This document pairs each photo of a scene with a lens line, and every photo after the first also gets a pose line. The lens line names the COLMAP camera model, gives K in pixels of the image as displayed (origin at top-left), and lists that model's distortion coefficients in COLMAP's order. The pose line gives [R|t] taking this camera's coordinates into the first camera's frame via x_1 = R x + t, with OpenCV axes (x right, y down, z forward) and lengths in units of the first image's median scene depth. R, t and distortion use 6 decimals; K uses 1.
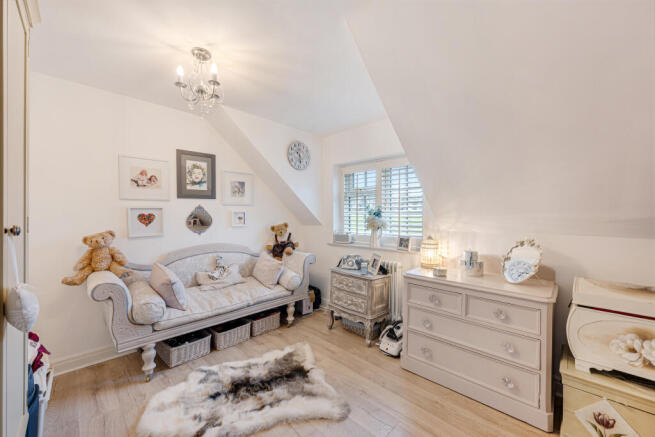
lens RADIAL K [[260.9, 0, 331.9], [0, 260.9, 216.5], [0, 0, 1]] dist [-0.001080, -0.000027]
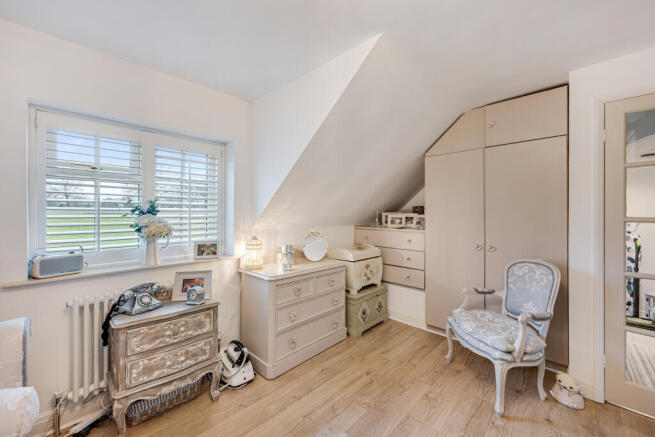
lens RADIAL K [[256.9, 0, 326.4], [0, 256.9, 215.6], [0, 0, 1]] dist [-0.003031, -0.000037]
pose [[0.002530, -0.004354, 0.999987, -0.526253], [0.006813, 0.999967, 0.004337, -0.003994], [-0.999974, 0.006802, 0.002560, 0.660132]]
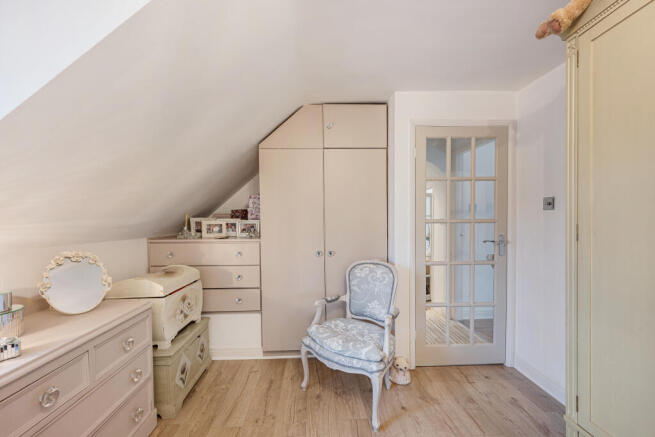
lens RADIAL K [[265.0, 0, 327.4], [0, 265.0, 225.8], [0, 0, 1]] dist [-0.001933, -0.000064]
pose [[-0.725027, -0.008084, 0.688673, -0.241140], [0.018300, 0.999352, 0.030998, -0.003475], [-0.688478, 0.035077, -0.724409, 0.747981]]
